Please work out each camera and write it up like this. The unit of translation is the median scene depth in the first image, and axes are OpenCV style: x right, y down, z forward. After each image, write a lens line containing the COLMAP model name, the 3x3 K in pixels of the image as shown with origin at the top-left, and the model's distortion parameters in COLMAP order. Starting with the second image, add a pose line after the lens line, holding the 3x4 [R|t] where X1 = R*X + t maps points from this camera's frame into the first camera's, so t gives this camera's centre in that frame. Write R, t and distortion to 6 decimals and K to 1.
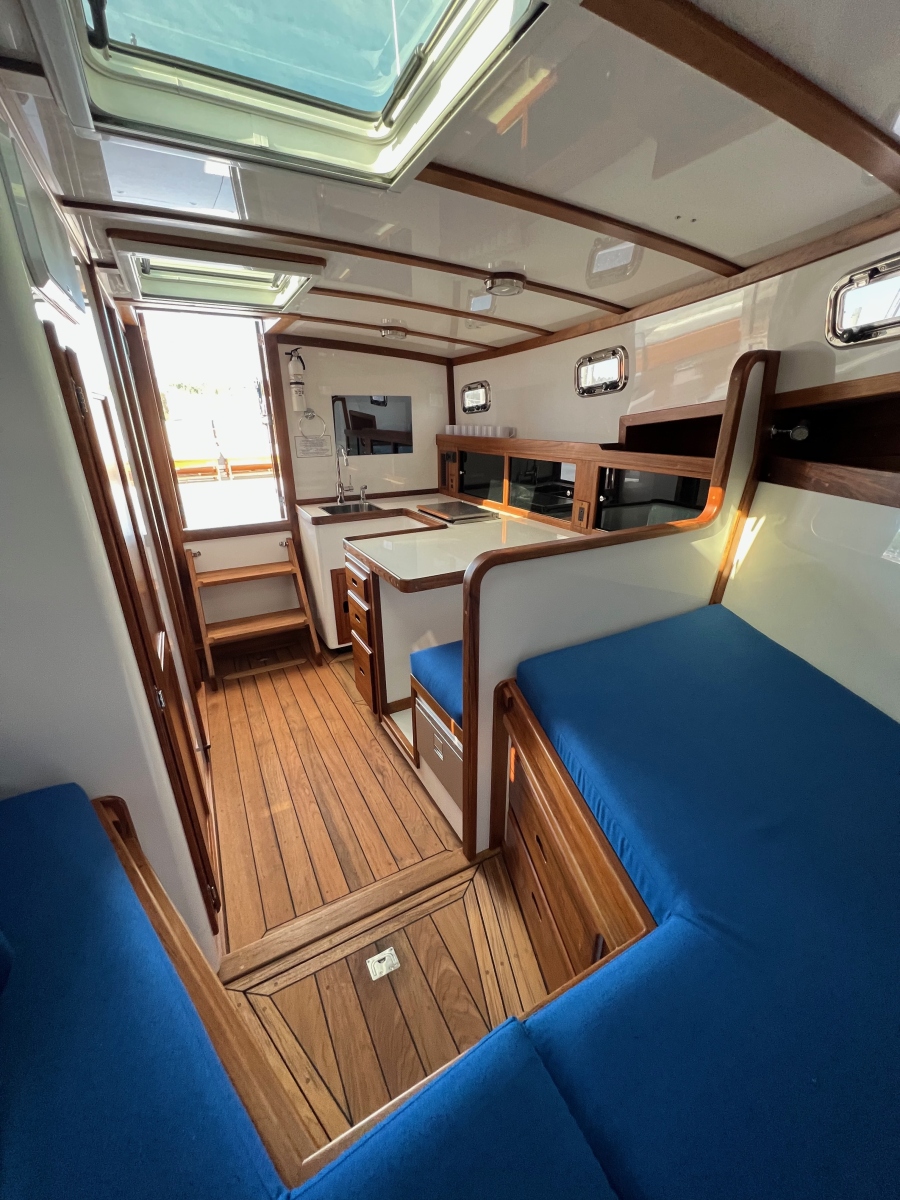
lens RADIAL K [[477.4, 0, 448.9], [0, 477.4, 602.8], [0, 0, 1]] dist [-0.005301, 0.001141]
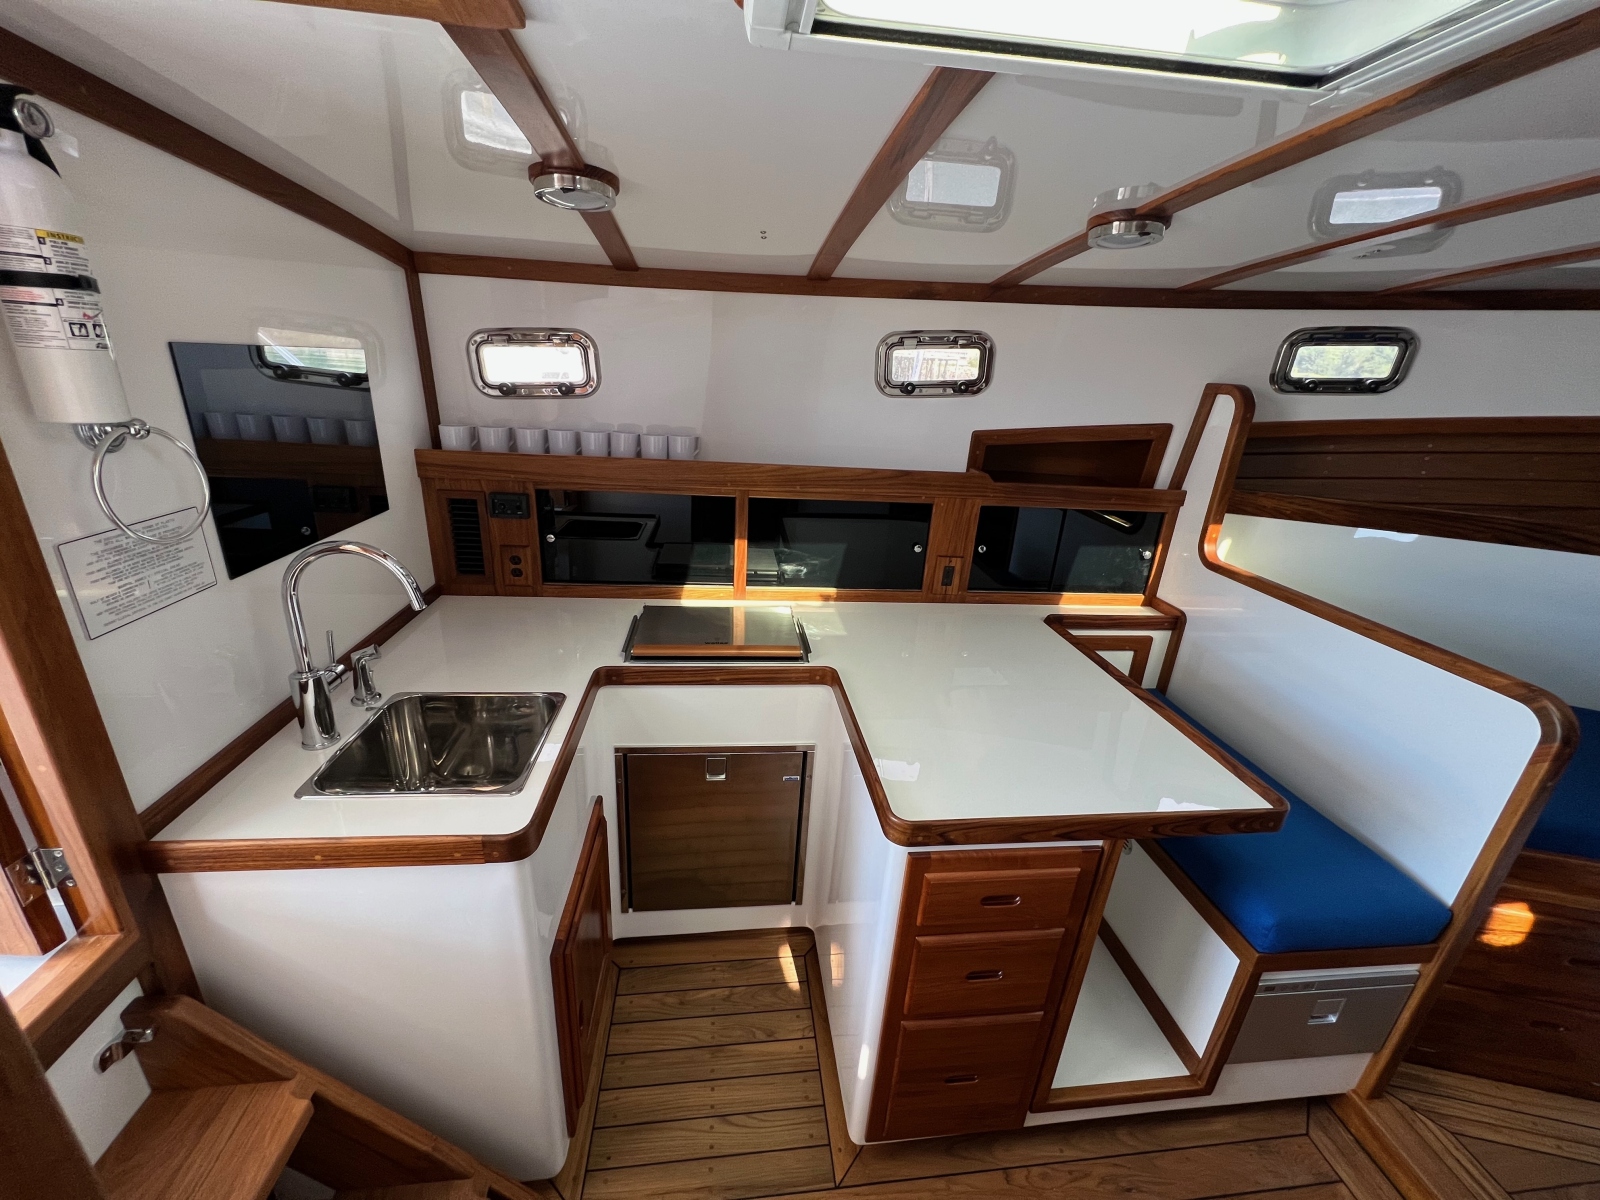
lens RADIAL K [[636.6, 0, 806.2], [0, 636.6, 602.6], [0, 0, 1]] dist [-0.005301, 0.001141]
pose [[0.366130, -0.294505, 0.882732, -0.636790], [0.280695, 0.939367, 0.196976, -0.414912], [-0.887220, 0.175660, 0.426597, 0.879950]]
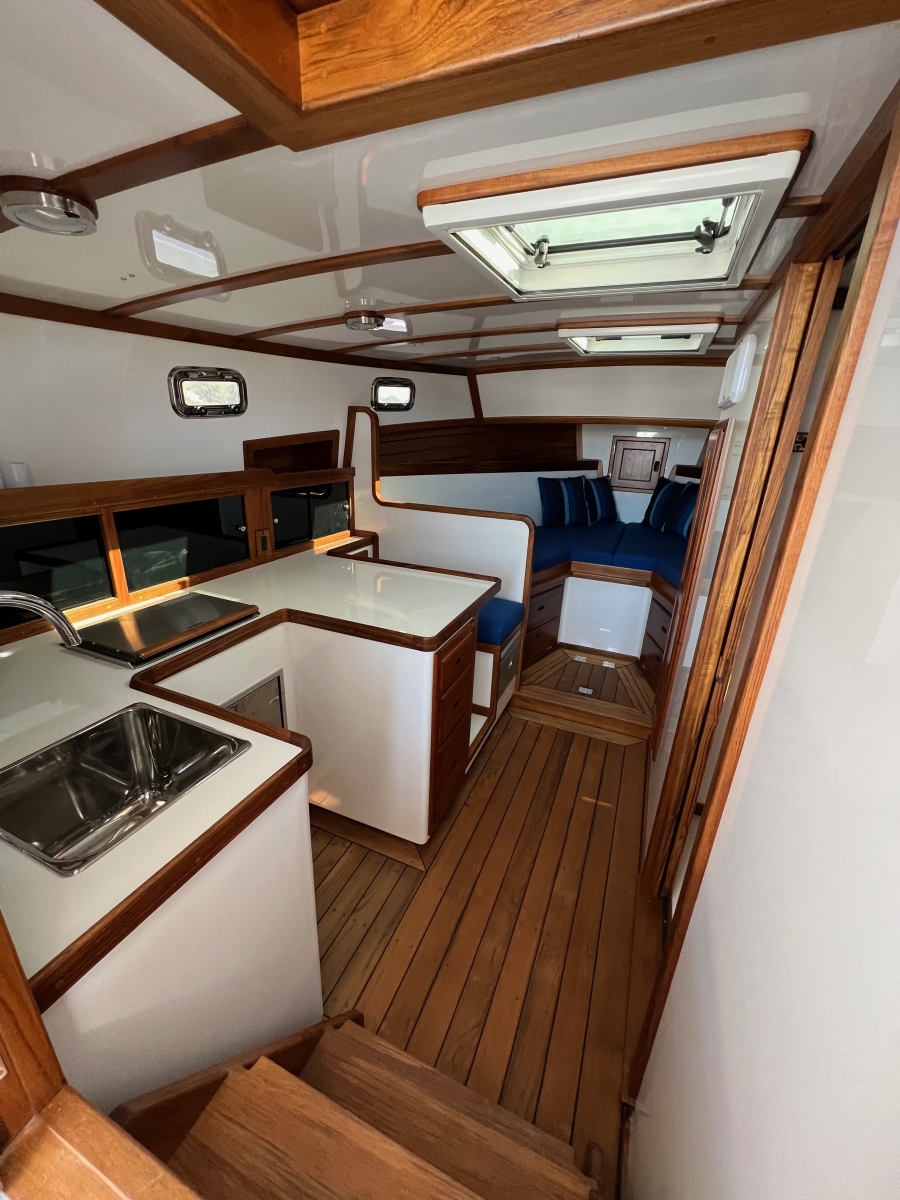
lens RADIAL K [[477.4, 0, 447.2], [0, 477.4, 602.5], [0, 0, 1]] dist [-0.005301, 0.001141]
pose [[-0.622575, -0.280279, 0.730646, -0.737551], [0.254603, 0.810320, 0.527787, -0.545038], [-0.739985, 0.514611, -0.433125, 1.313731]]
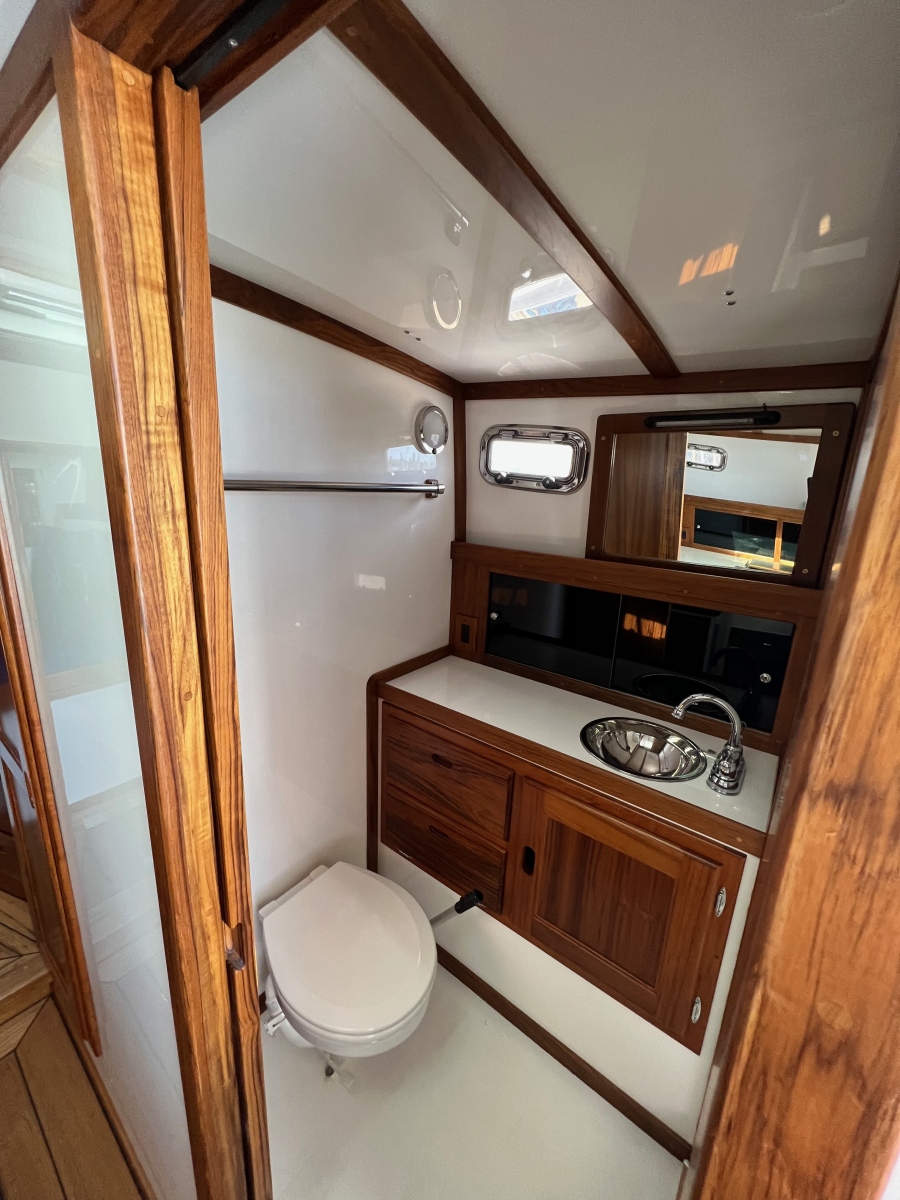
lens RADIAL K [[477.4, 0, 444.3], [0, 477.4, 600.2], [0, 0, 1]] dist [-0.005301, 0.001141]
pose [[-0.914740, 0.073230, -0.397352, -0.553829], [-0.173016, 0.817719, 0.549000, -0.431461], [0.365126, 0.570940, -0.735330, 0.982449]]
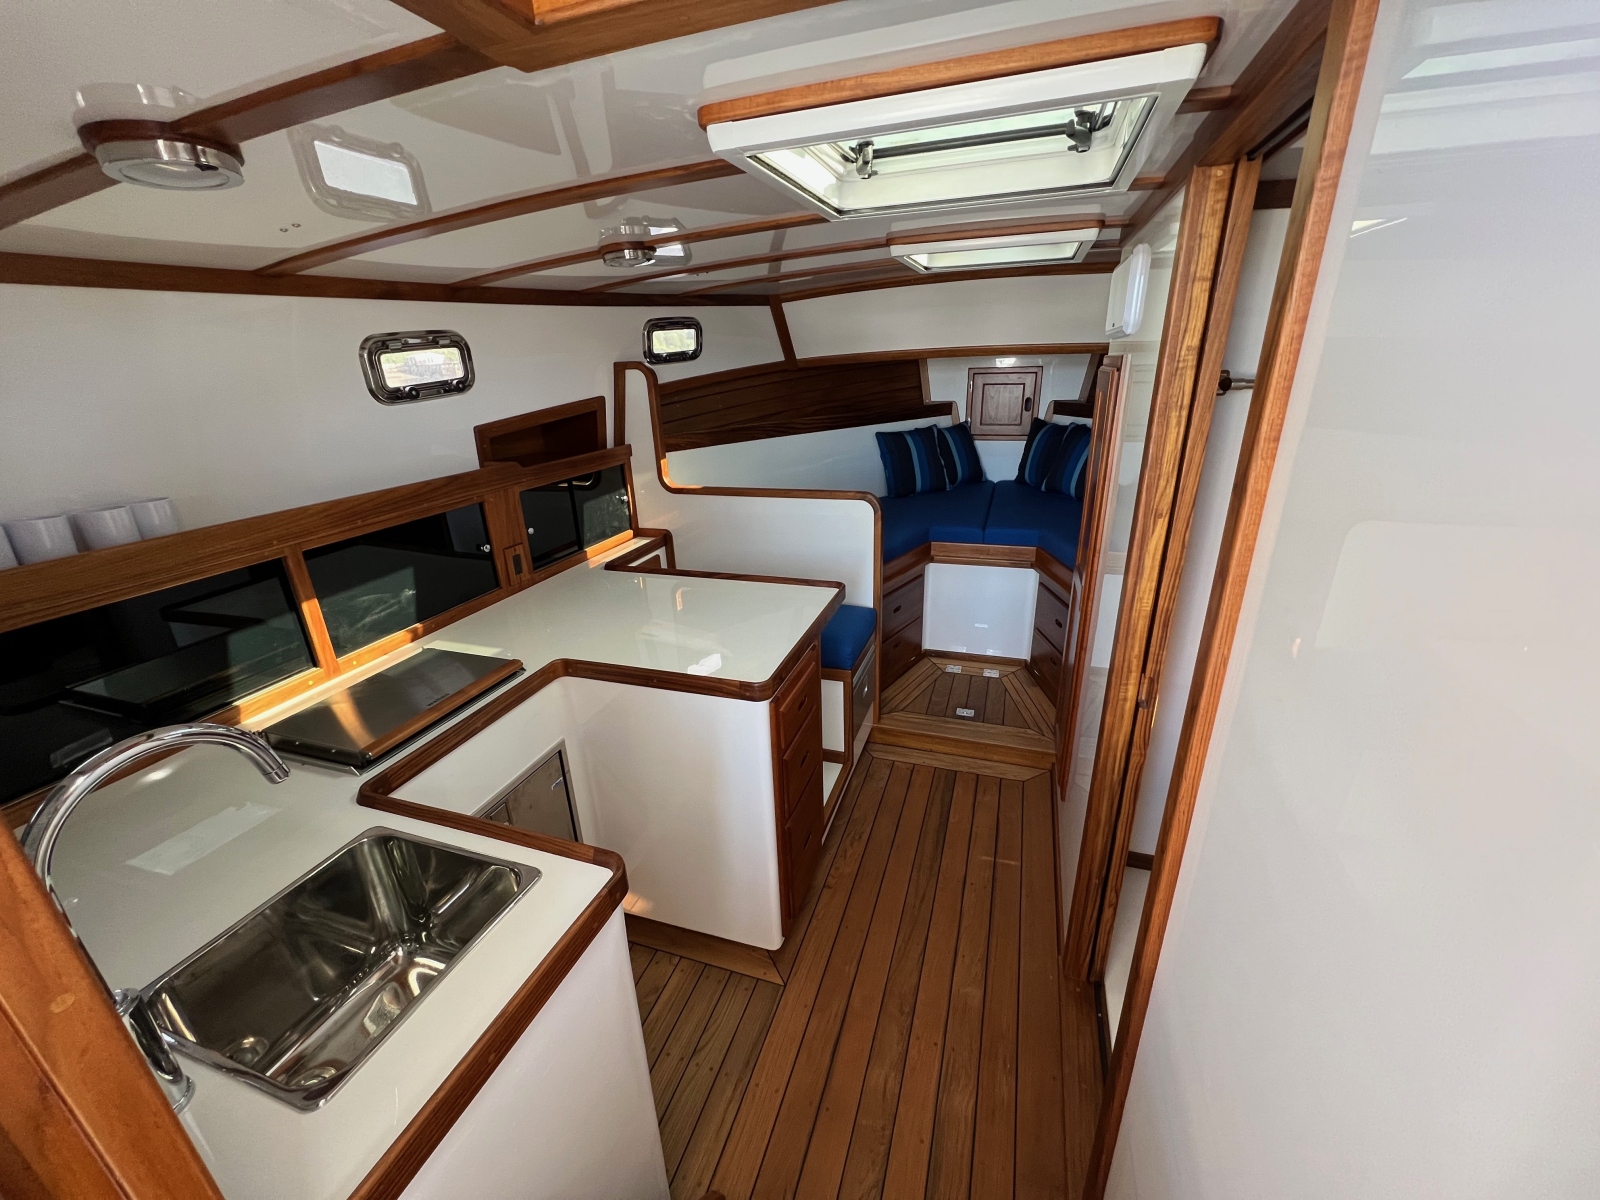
lens RADIAL K [[636.6, 0, 801.2], [0, 636.6, 604.1], [0, 0, 1]] dist [-0.005301, 0.001141]
pose [[-0.686651, -0.230953, 0.689327, -0.714504], [0.299873, 0.773793, 0.557962, -0.582328], [-0.662259, 0.589835, -0.462069, 1.298748]]
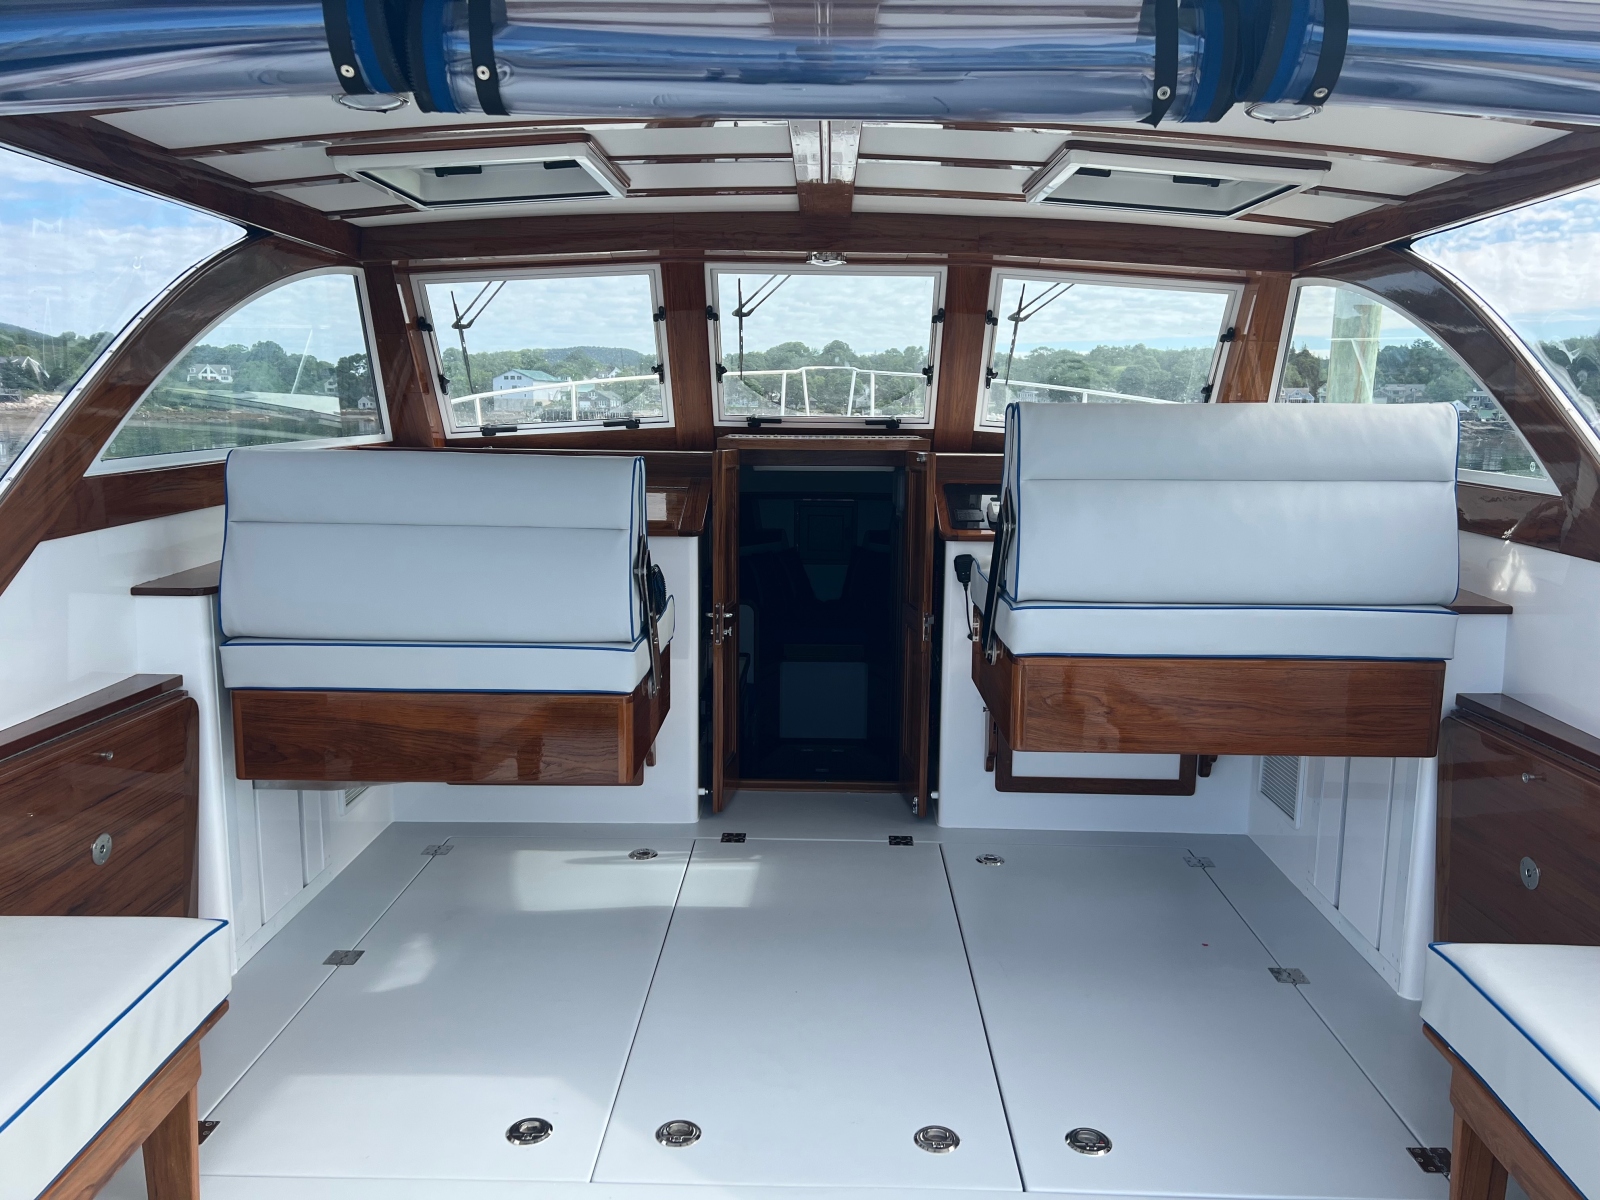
lens RADIAL K [[1227.3, 0, 803.9], [0, 1227.3, 599.7], [0, 0, 1]] dist [0.007078, 0.000766]
pose [[-0.873672, -0.070978, 0.481310, -1.601068], [0.177672, 0.874424, 0.451459, -1.465560], [-0.452913, 0.479942, -0.751349, 2.883028]]
